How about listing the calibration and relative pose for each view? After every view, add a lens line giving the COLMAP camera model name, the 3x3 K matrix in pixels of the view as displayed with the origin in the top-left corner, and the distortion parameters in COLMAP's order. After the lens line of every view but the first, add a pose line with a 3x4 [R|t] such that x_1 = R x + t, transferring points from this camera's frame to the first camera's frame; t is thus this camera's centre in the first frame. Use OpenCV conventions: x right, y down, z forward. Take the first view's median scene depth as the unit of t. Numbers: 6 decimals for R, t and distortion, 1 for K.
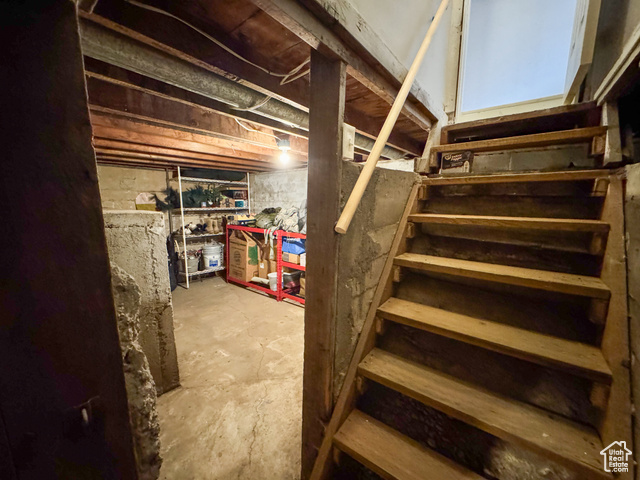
lens RADIAL K [[254.1, 0, 320.1], [0, 254.1, 241.3], [0, 0, 1]] dist [-0.003983, -0.000930]
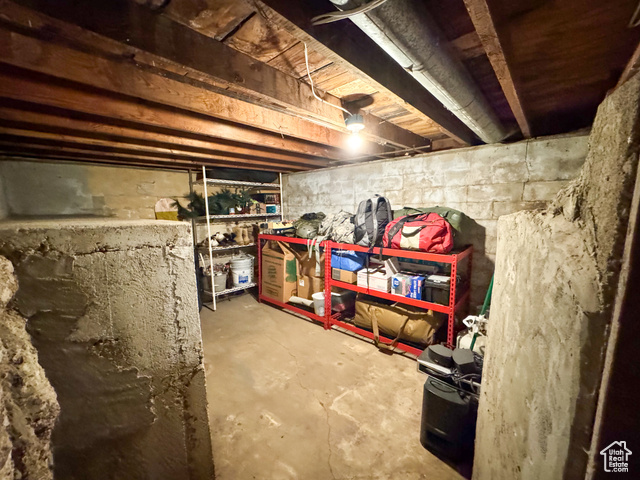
lens RADIAL K [[254.1, 0, 319.8], [0, 254.1, 241.9], [0, 0, 1]] dist [-0.003983, -0.000930]
pose [[0.997899, -0.014800, -0.063071, -0.121426], [0.013746, 0.999759, -0.017105, -0.023976], [0.063309, 0.016202, 0.997862, 0.183815]]
